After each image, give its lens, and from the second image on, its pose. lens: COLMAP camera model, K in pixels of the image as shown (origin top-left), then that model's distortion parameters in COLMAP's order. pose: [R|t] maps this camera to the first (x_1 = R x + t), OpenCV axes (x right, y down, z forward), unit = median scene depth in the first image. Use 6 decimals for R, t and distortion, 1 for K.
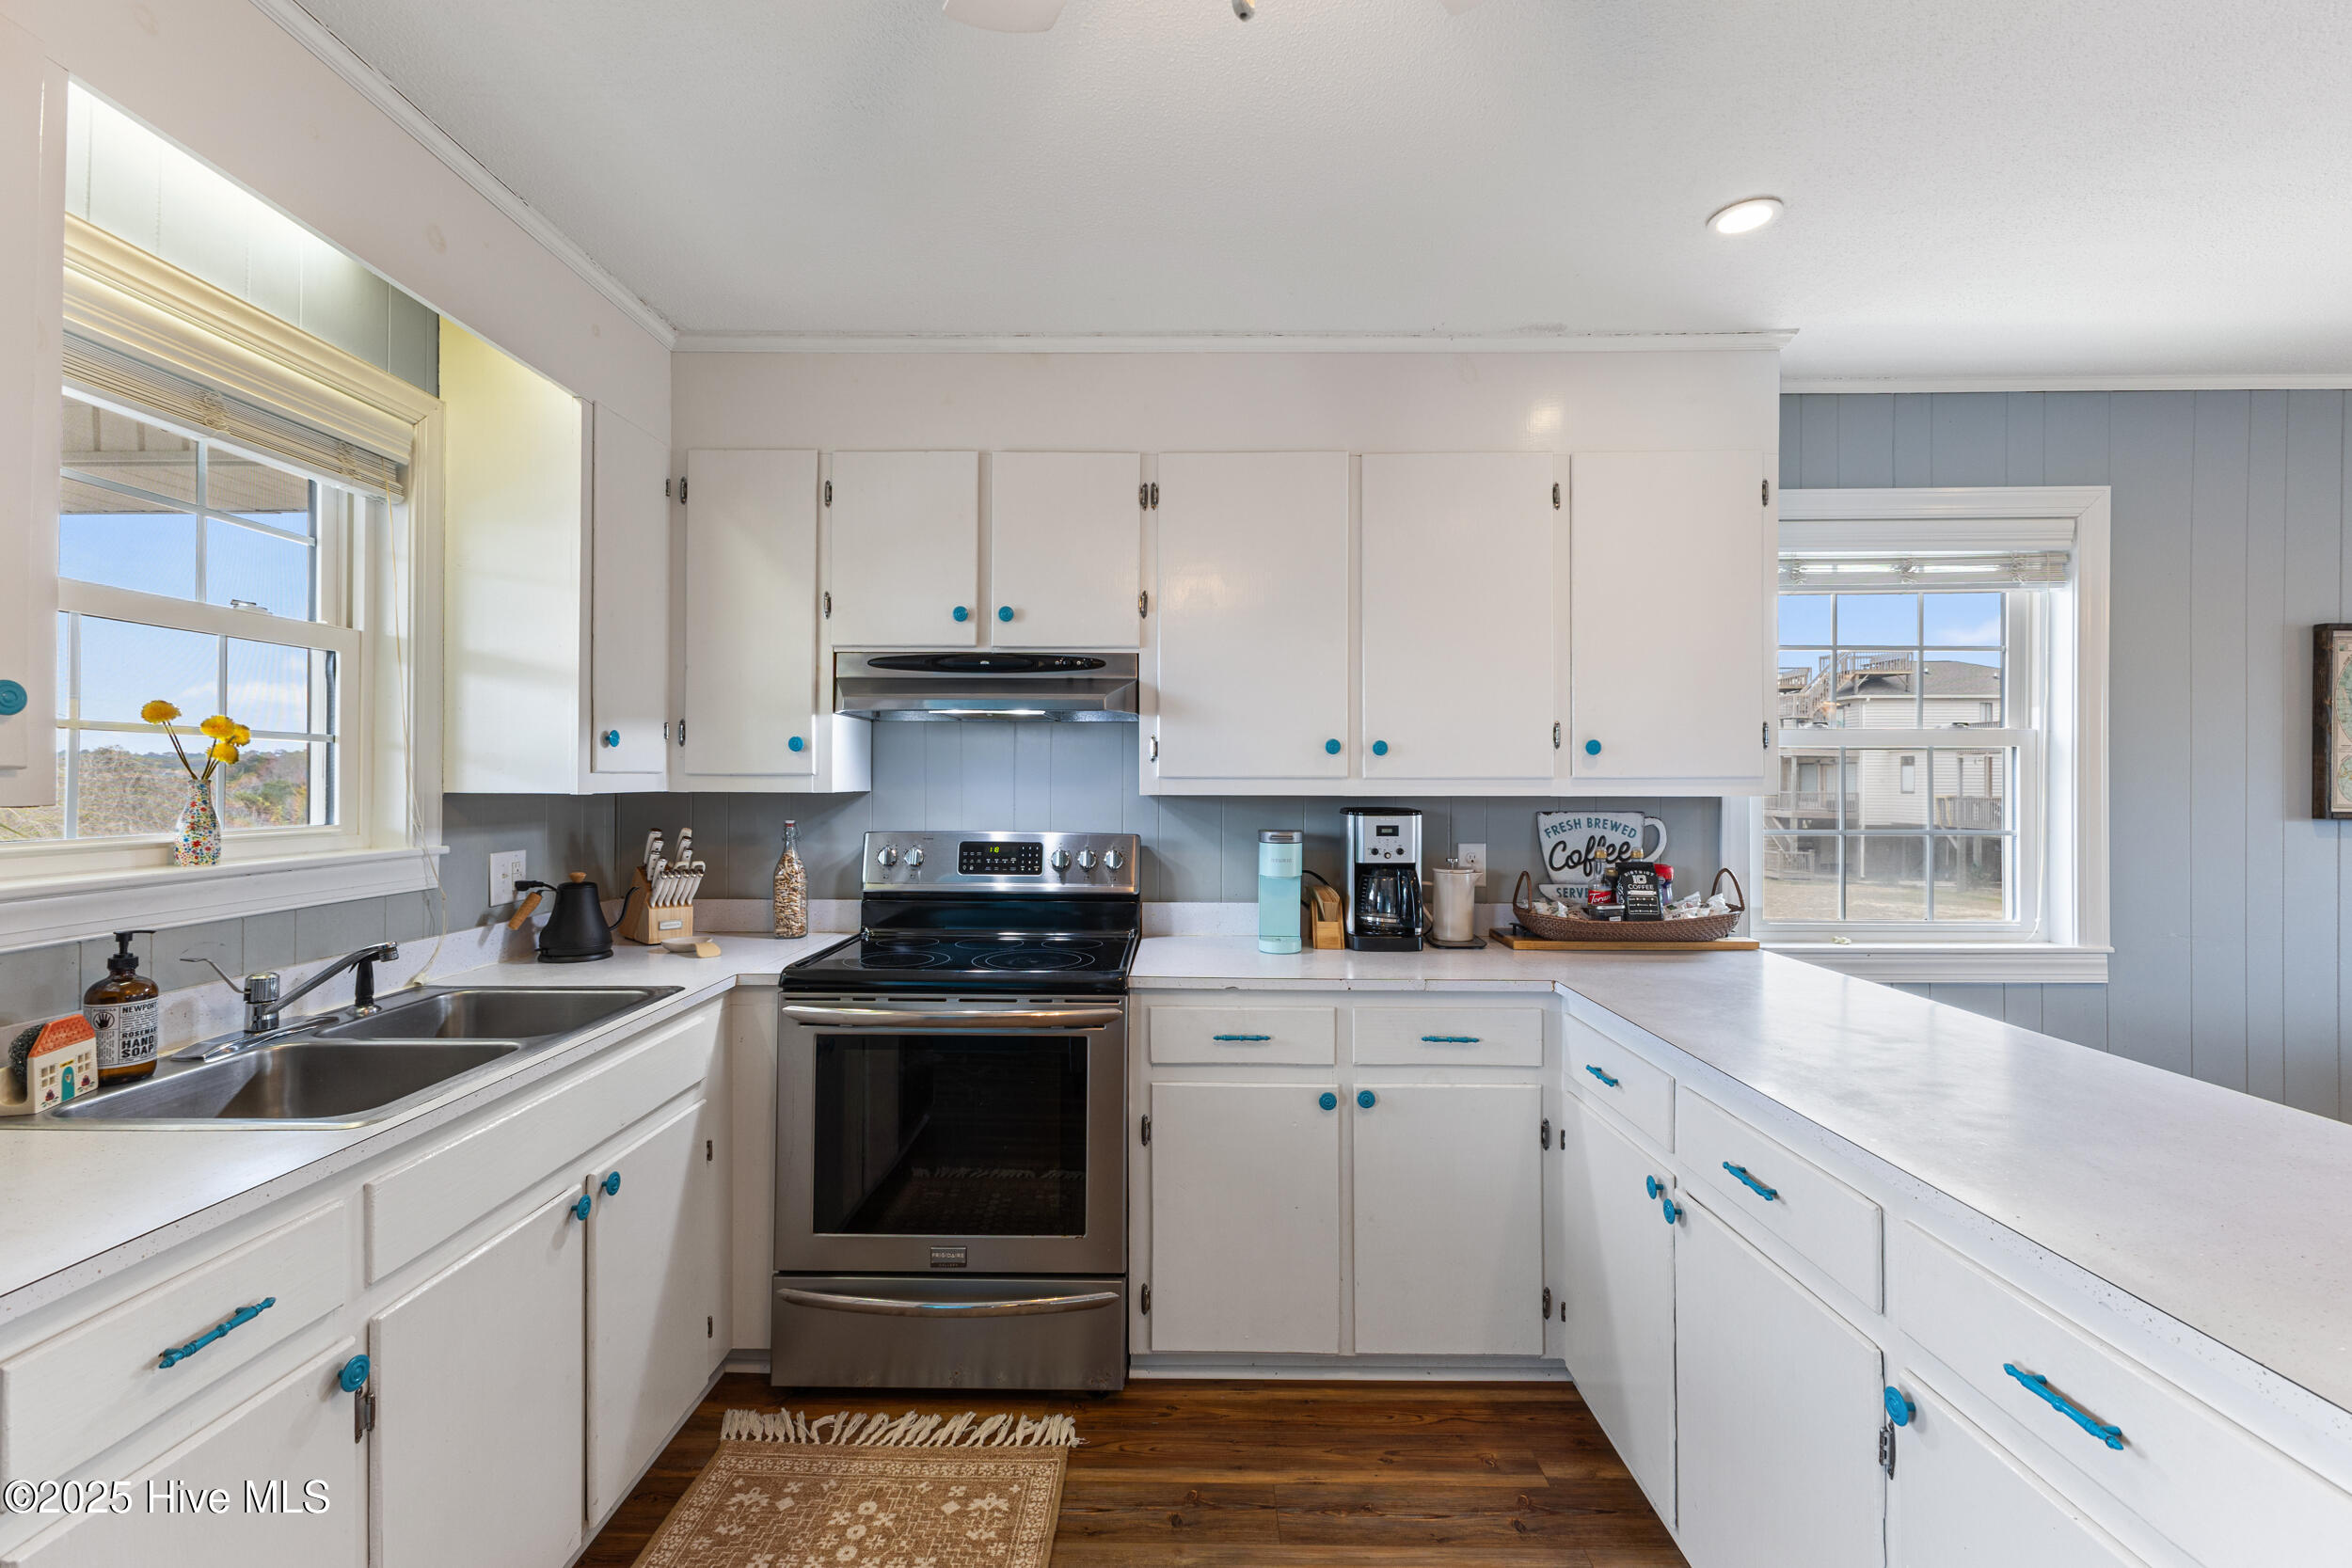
lens RADIAL K [[1013.9, 0, 1174.6], [0, 1013.9, 776.6], [0, 0, 1]] dist [0.013104, -0.003784]
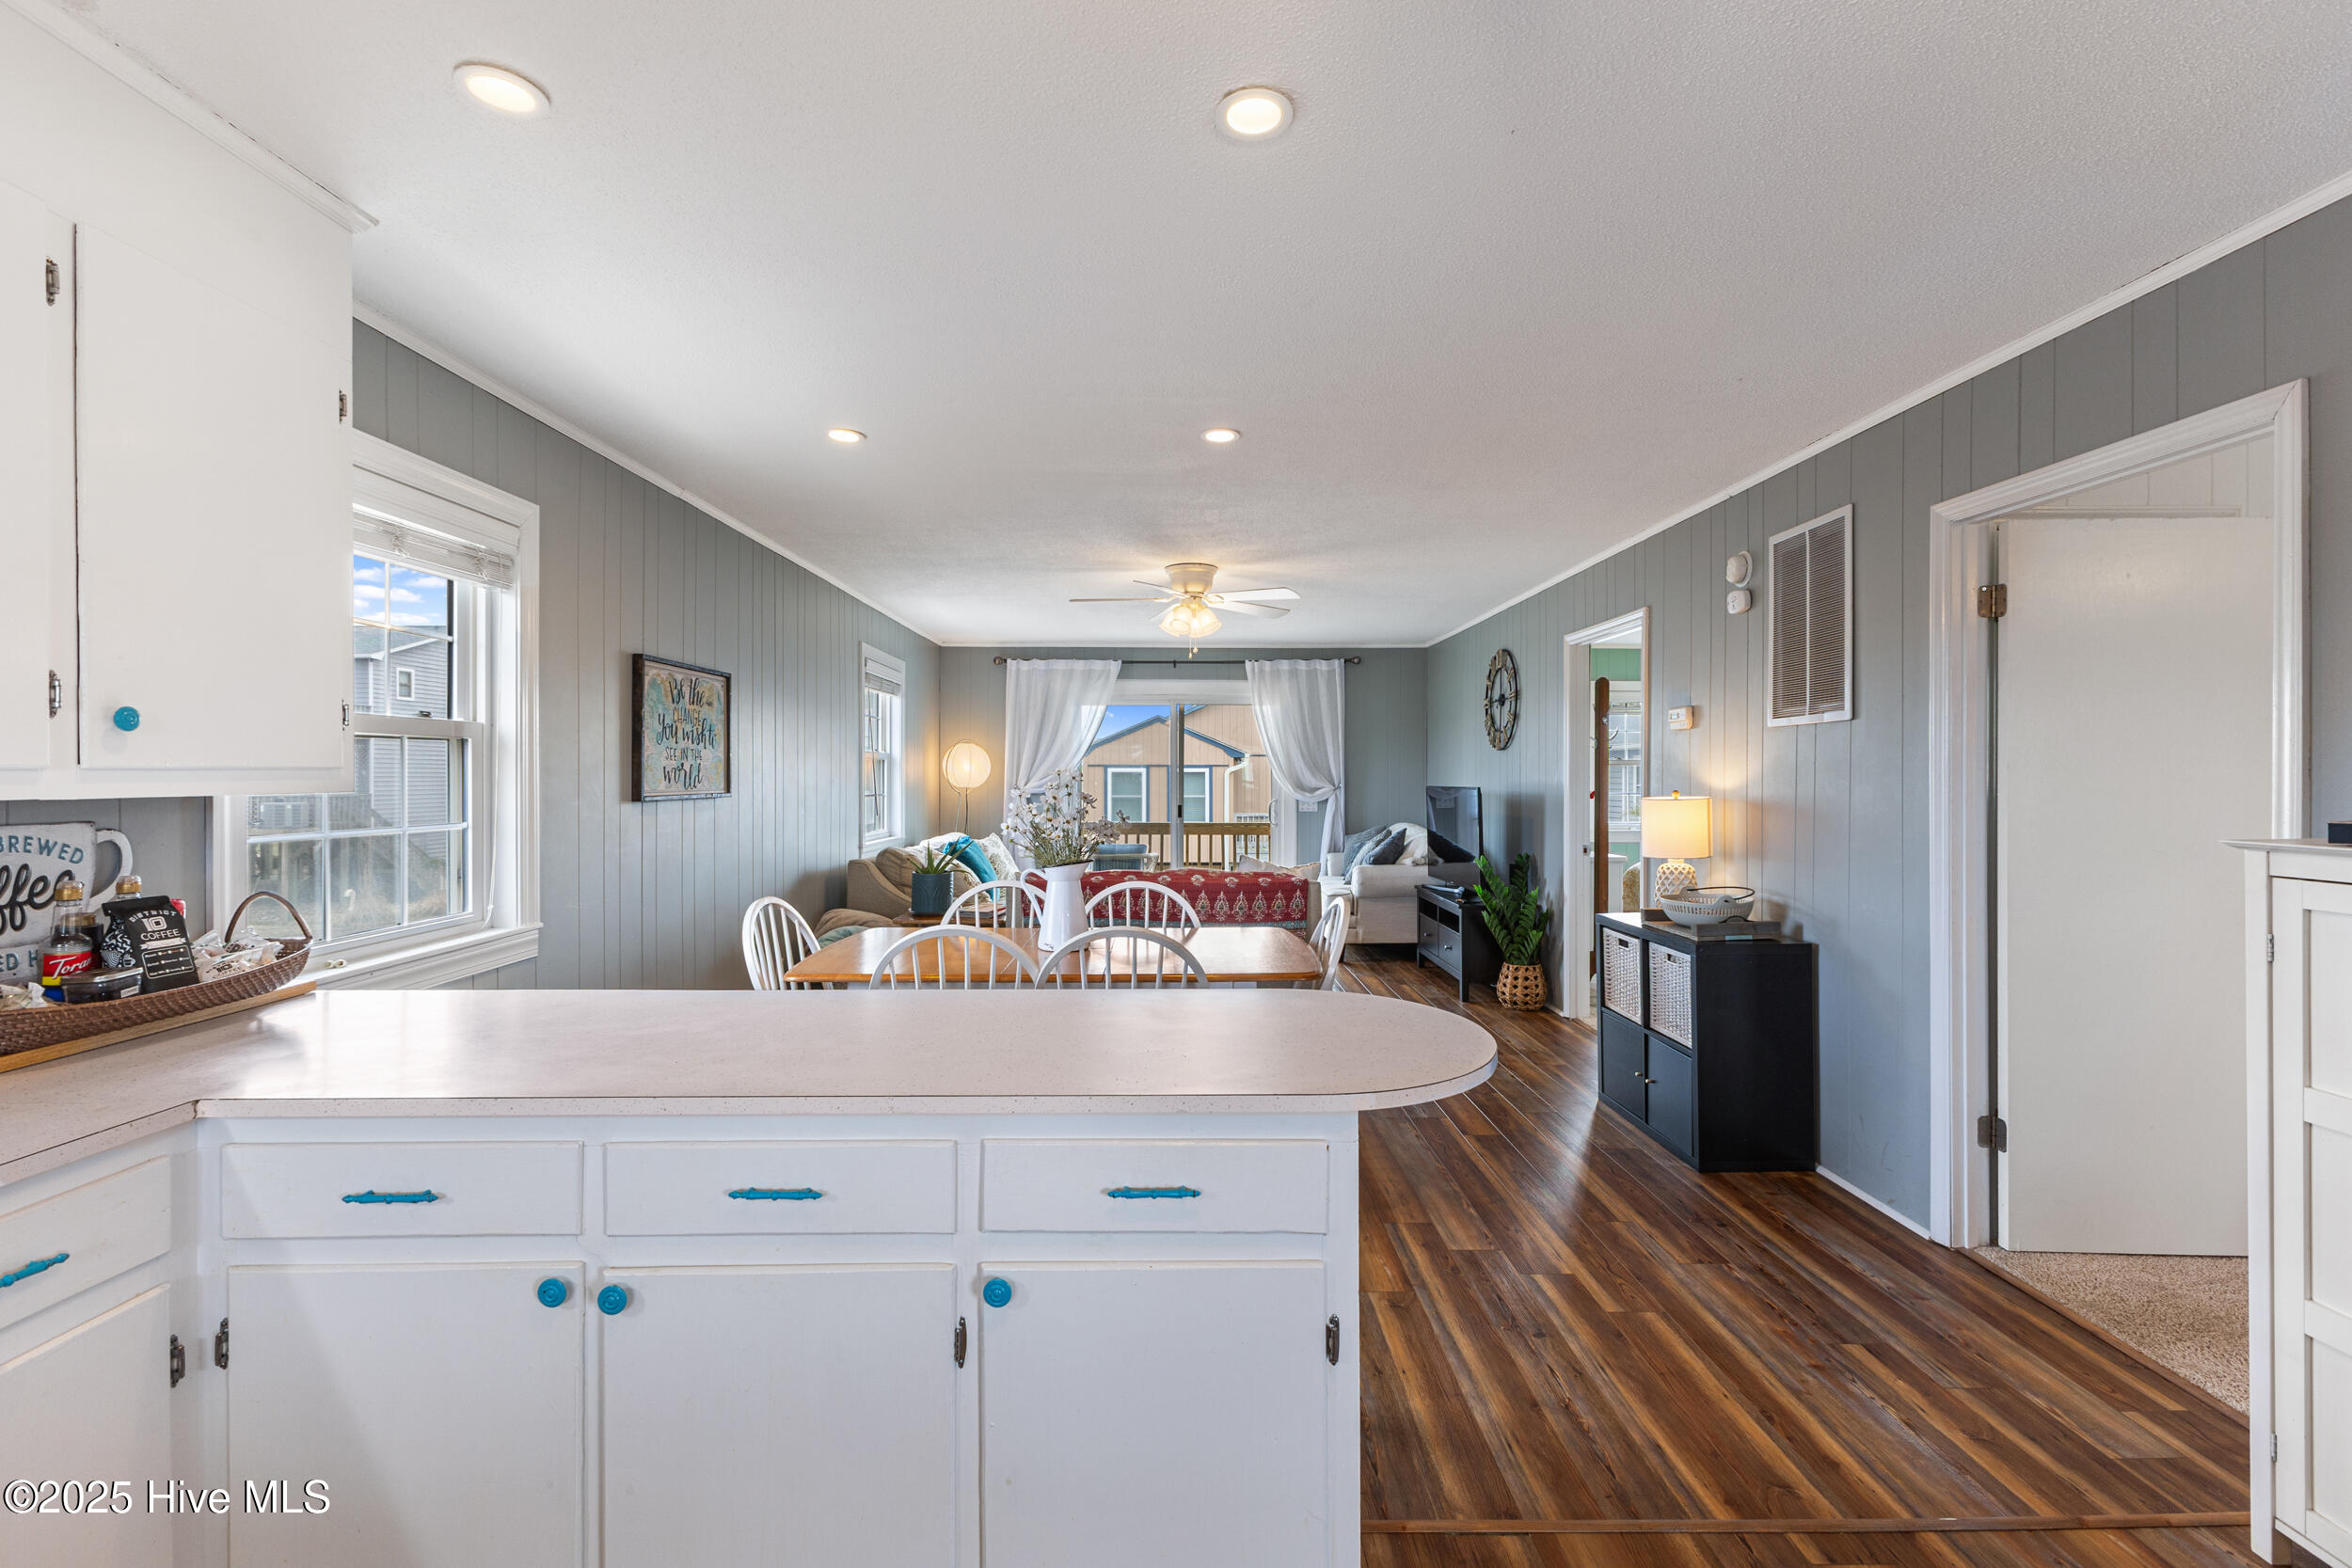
lens RADIAL K [[1013.9, 0, 1177.9], [0, 1013.9, 776.0], [0, 0, 1]] dist [0.013104, -0.003784]
pose [[-0.019804, -0.002983, 0.999799, -0.218836], [-0.002819, 0.999992, 0.002928, 0.002390], [-0.999800, -0.002761, -0.019812, 0.364673]]
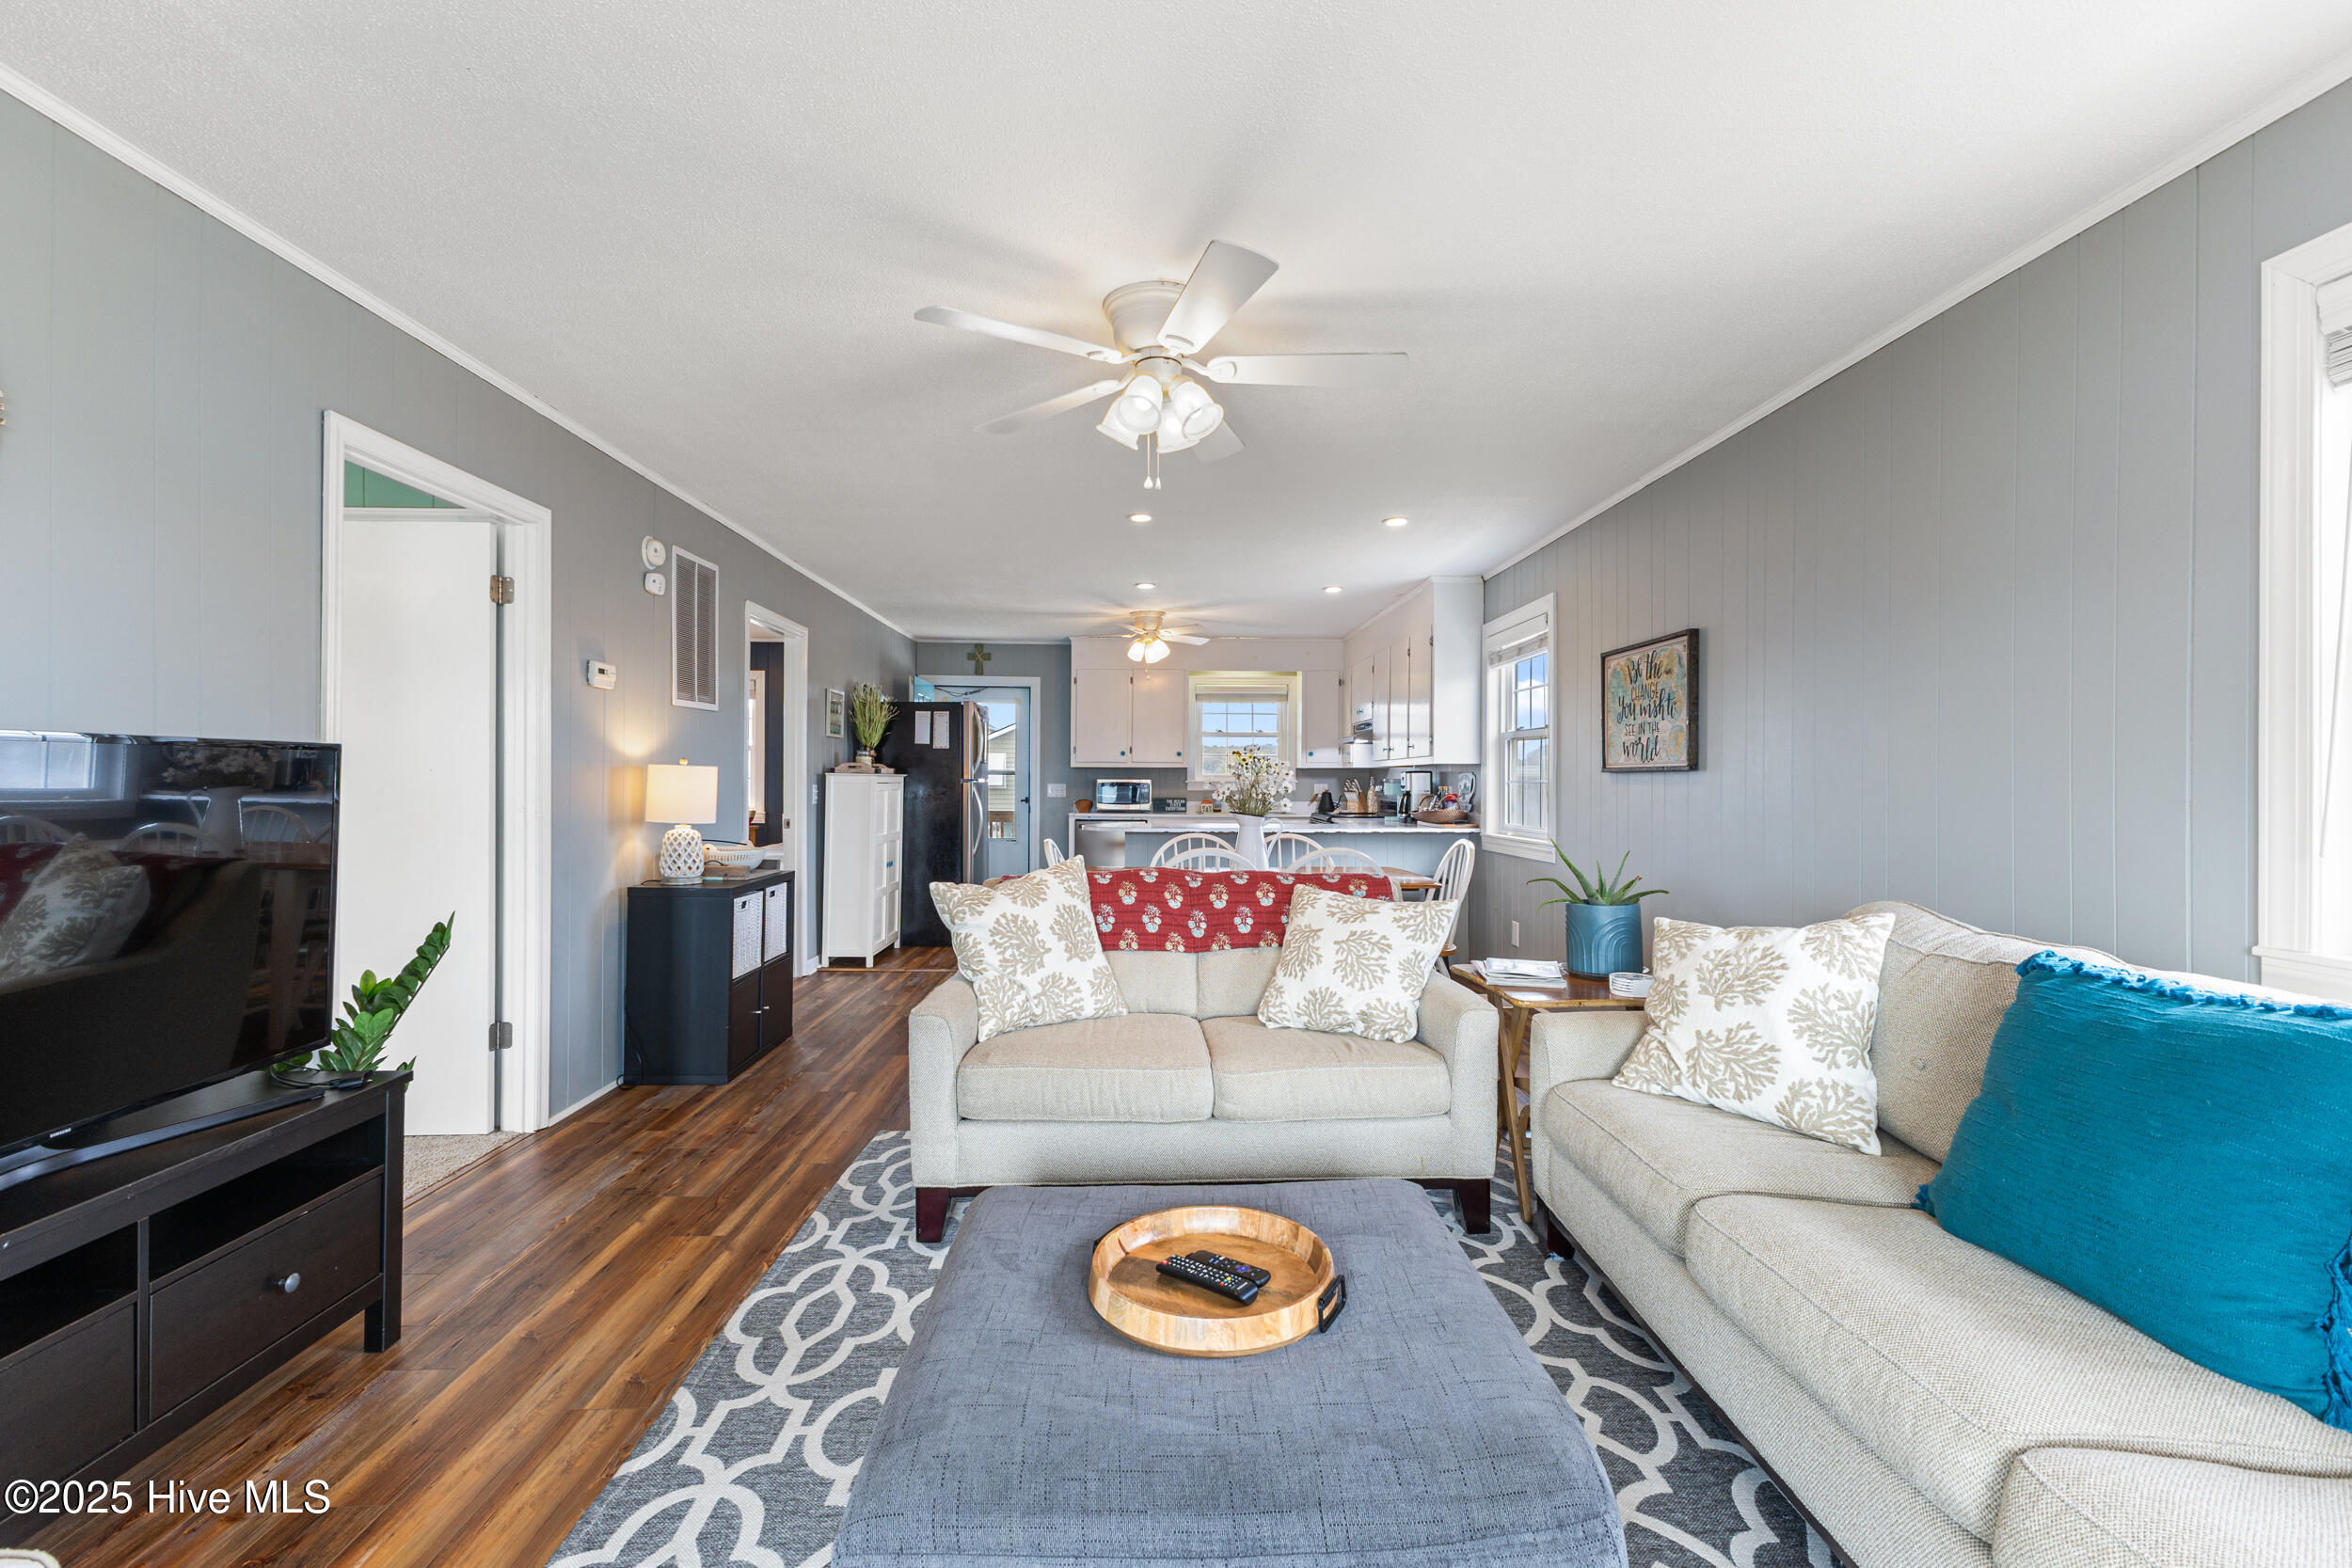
lens RADIAL K [[1013.9, 0, 1178.2], [0, 1013.9, 771.2], [0, 0, 1]] dist [0.013104, -0.003784]
pose [[0.043611, -0.010608, -0.998992, 2.963485], [-0.002026, 0.999941, -0.010707, 0.063553], [0.999047, 0.002491, 0.043587, 0.272827]]
